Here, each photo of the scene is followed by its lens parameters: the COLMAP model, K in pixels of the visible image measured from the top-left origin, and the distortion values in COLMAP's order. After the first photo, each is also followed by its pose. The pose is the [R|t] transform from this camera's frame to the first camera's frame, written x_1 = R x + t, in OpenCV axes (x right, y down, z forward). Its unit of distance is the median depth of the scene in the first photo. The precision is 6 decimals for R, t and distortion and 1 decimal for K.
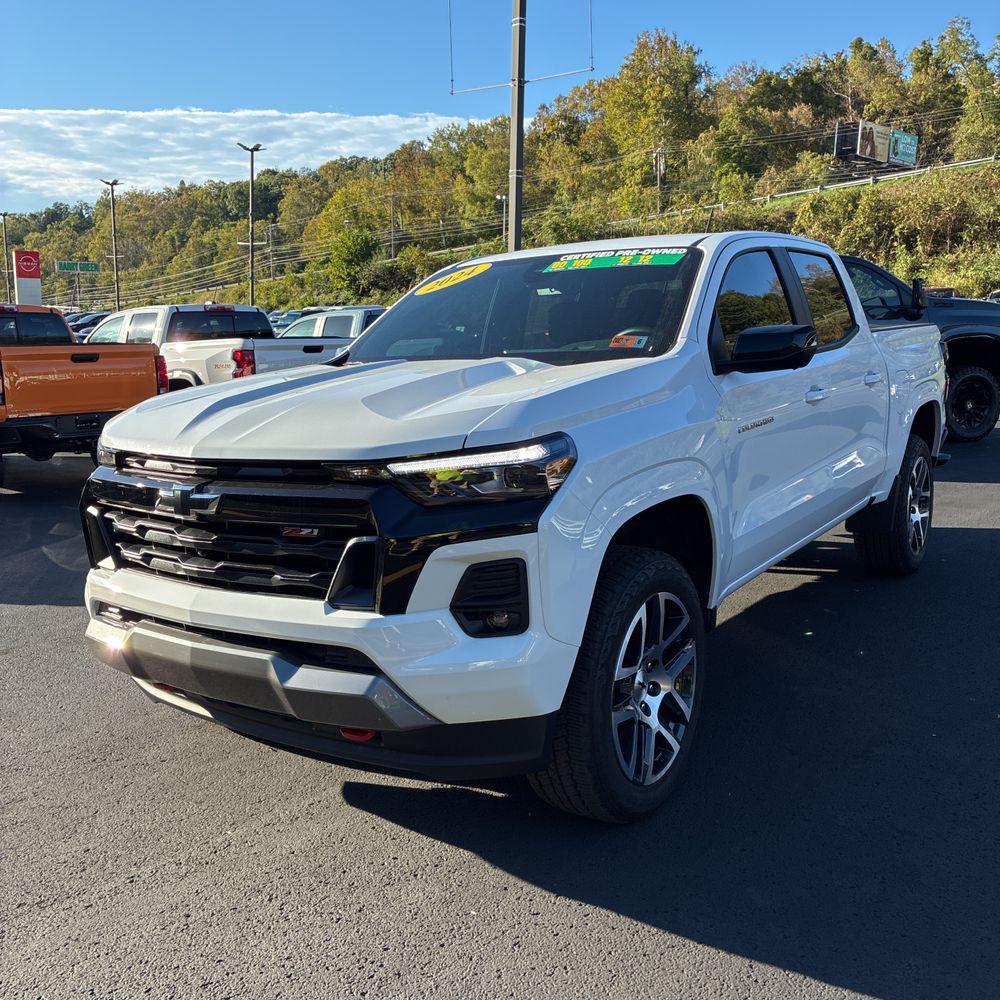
lens RADIAL K [[1020.7, 0, 483.4], [0, 1020.7, 494.9], [0, 0, 1]] dist [0.025854, 0.000000]
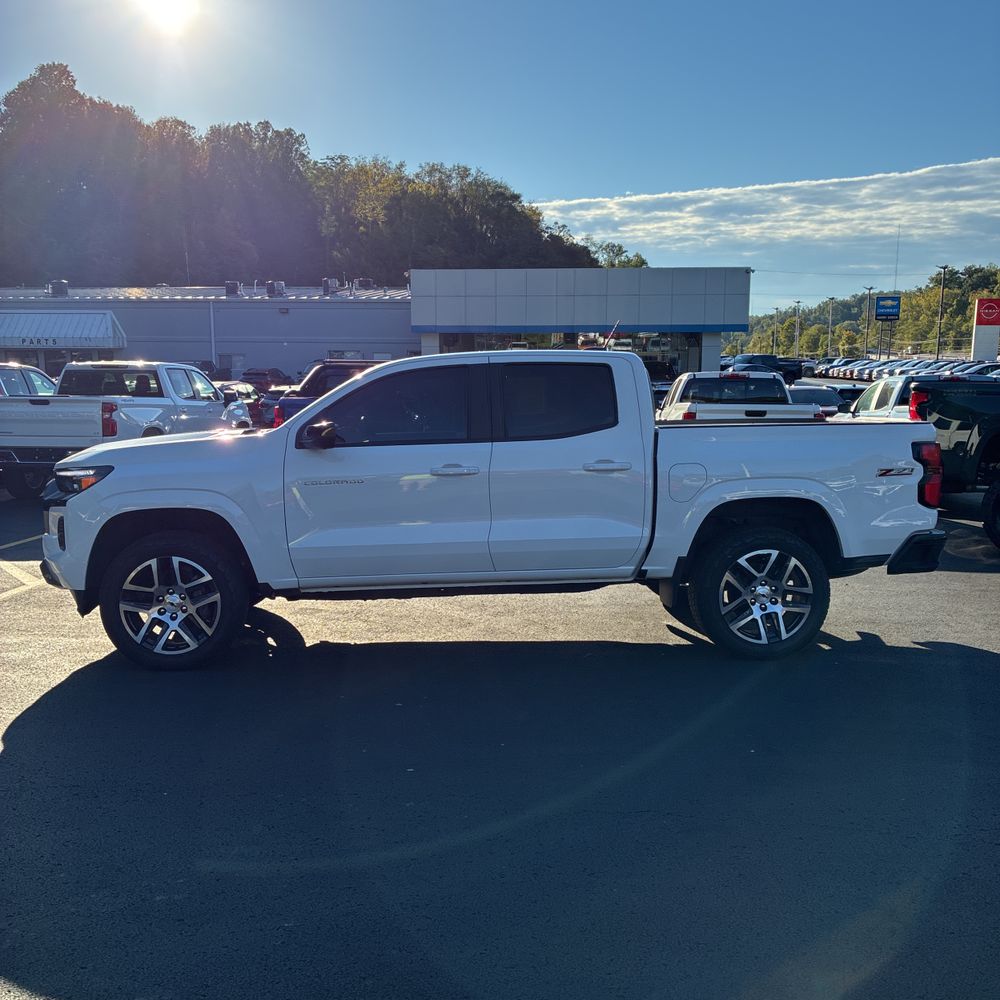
lens RADIAL K [[1020.7, 0, 490.0], [0, 1020.7, 506.6], [0, 0, 1]] dist [0.025854, 0.000000]
pose [[0.630912, 0.117298, -0.766937, 0.097729], [-0.141477, 0.989325, 0.034927, -0.007206], [0.762847, 0.086468, 0.640772, 0.010399]]
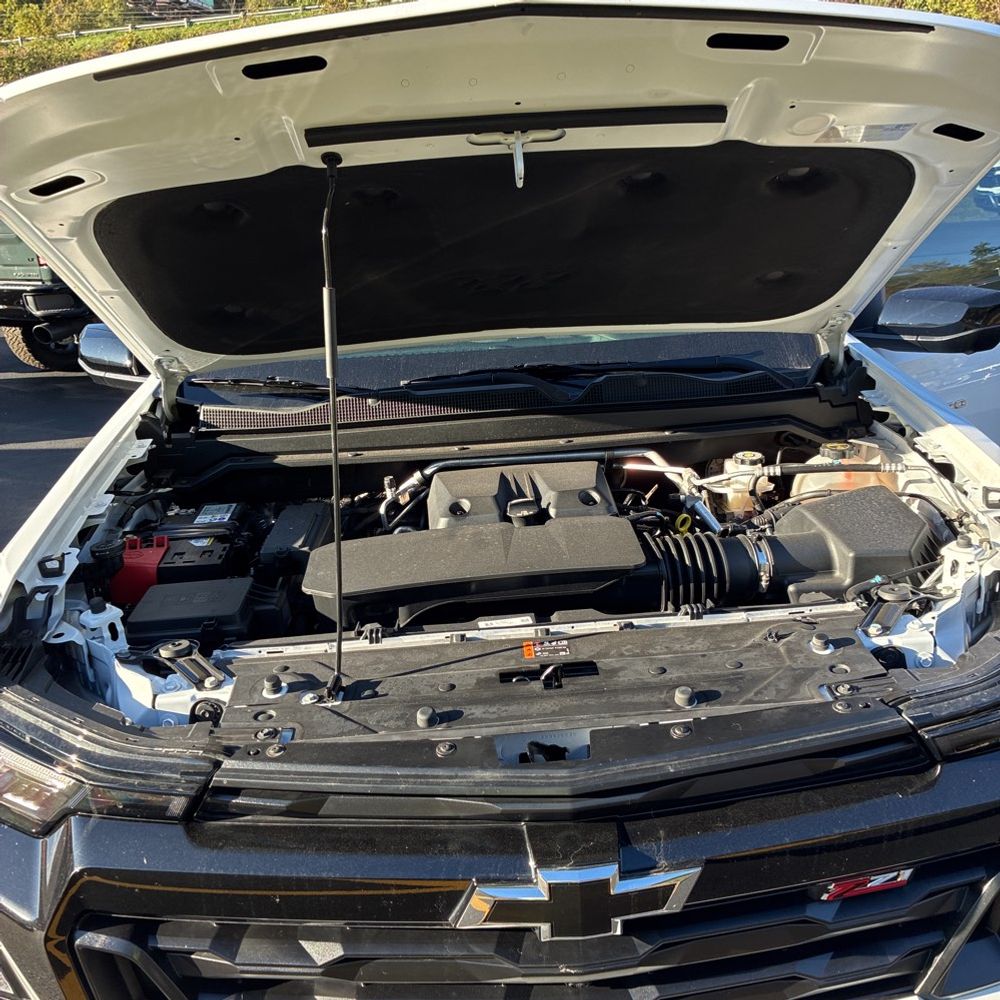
lens RADIAL K [[1020.7, 0, 511.5], [0, 1020.7, 493.5], [0, 0, 1]] dist [0.025854, 0.000000]
pose [[0.790960, -0.199966, 0.578270, -0.022955], [0.120181, 0.977452, 0.173620, -0.009988], [-0.599949, -0.067829, 0.797158, 0.031679]]
